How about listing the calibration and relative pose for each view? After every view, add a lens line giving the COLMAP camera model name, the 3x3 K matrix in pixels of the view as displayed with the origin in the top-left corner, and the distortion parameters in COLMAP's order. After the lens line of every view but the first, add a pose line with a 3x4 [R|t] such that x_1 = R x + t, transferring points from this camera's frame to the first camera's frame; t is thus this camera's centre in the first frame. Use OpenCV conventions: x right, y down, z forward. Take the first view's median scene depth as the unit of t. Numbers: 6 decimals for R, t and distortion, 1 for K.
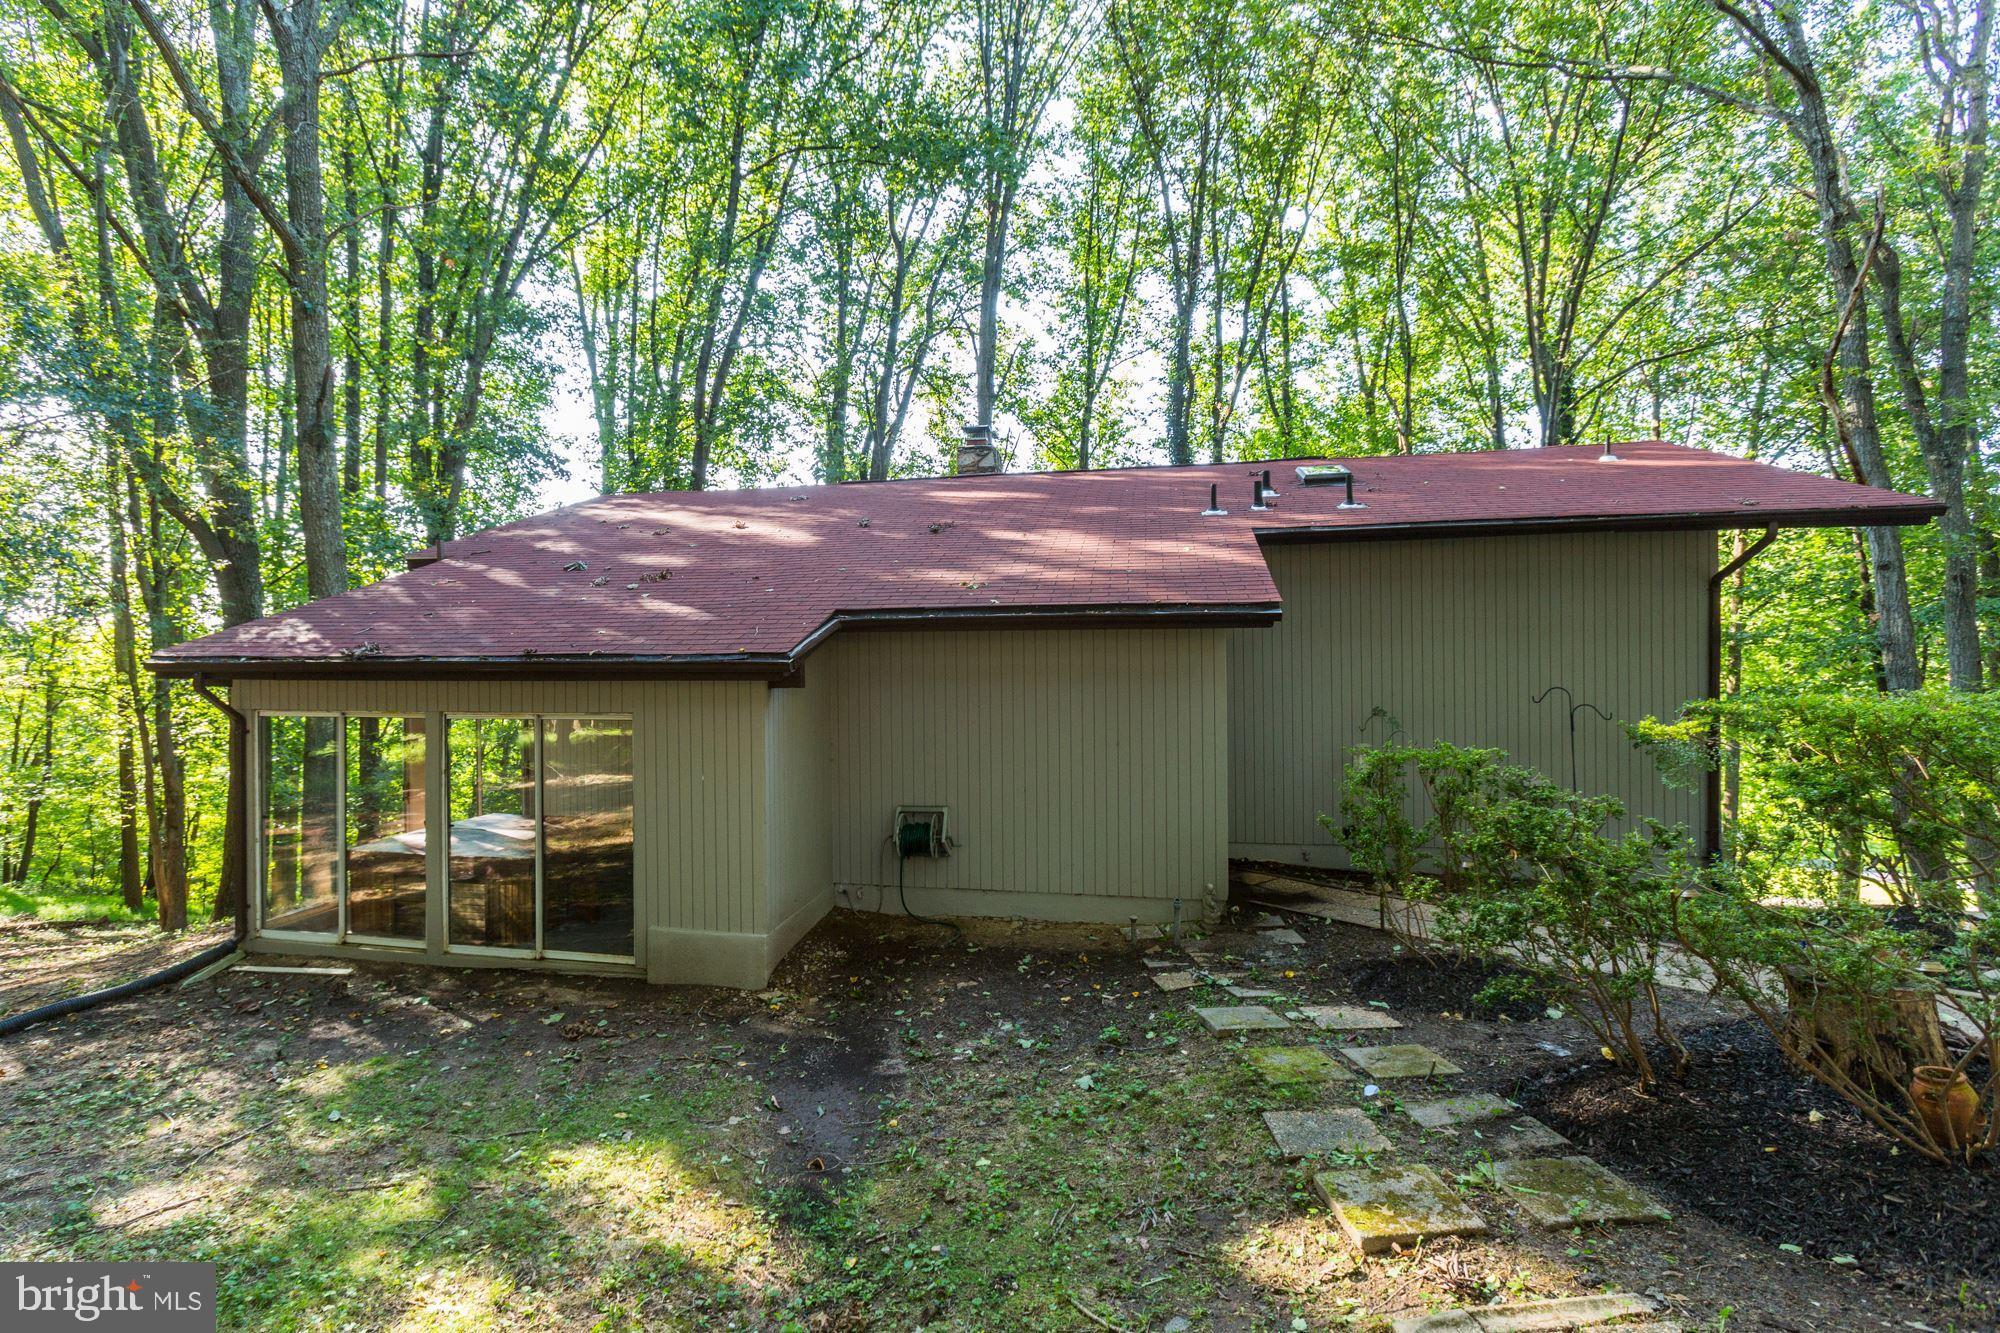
lens RADIAL K [[933.3, 0, 975.3], [0, 933.3, 660.2], [0, 0, 1]] dist [-0.022901, 0.017180]
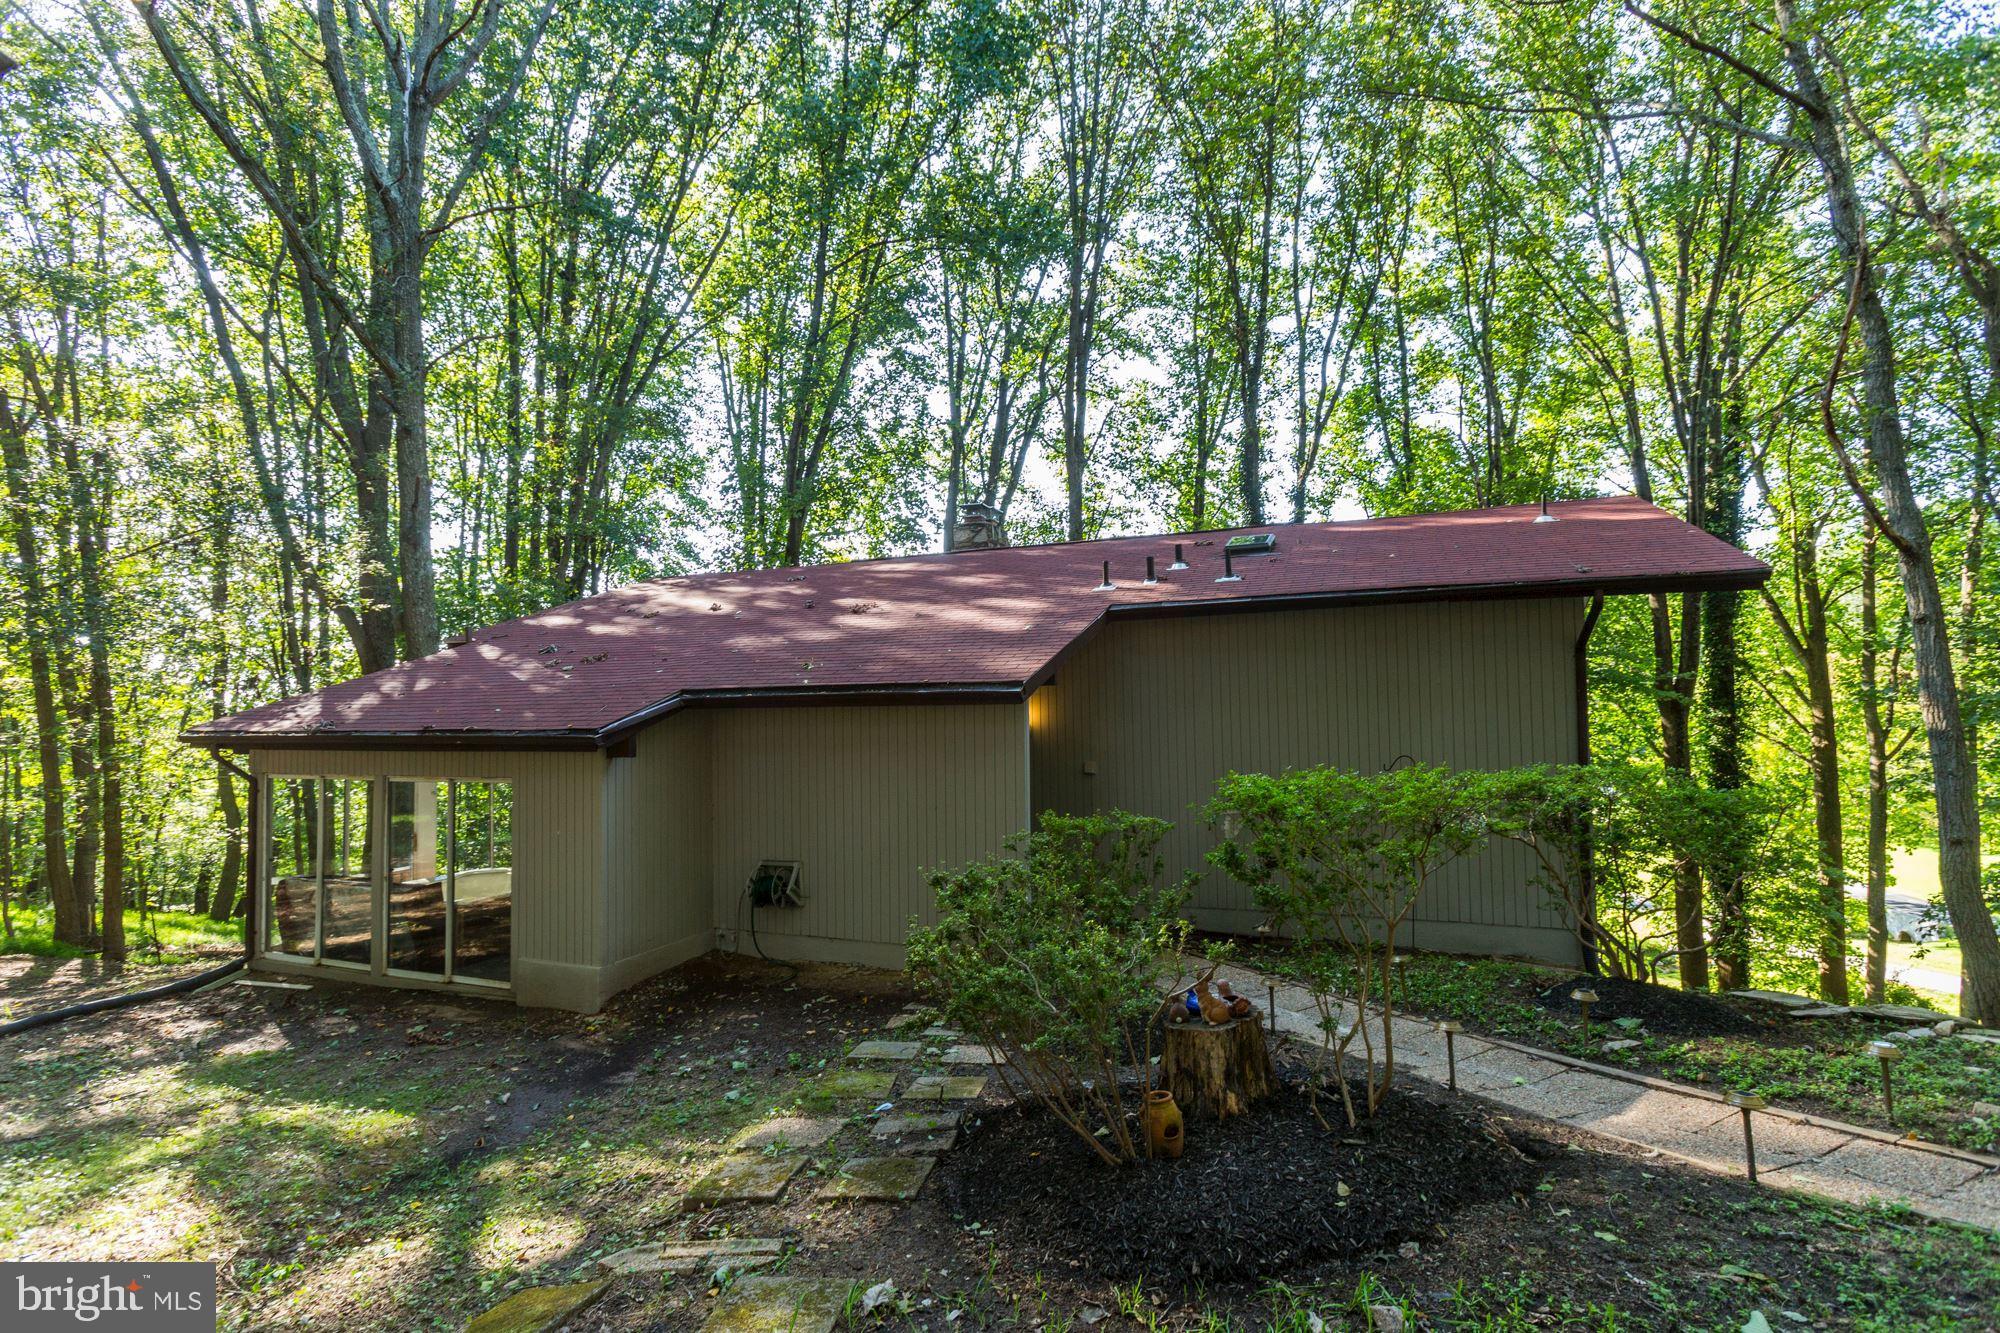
lens RADIAL K [[945.2, 0, 1000.0], [0, 945.2, 666.5], [0, 0, 1]] dist [-0.001531, 0.000380]
pose [[0.987066, -0.012591, -0.159817, 0.466321], [0.004284, 0.998627, -0.052218, -0.020685], [0.160255, 0.050858, 0.985765, -0.117531]]
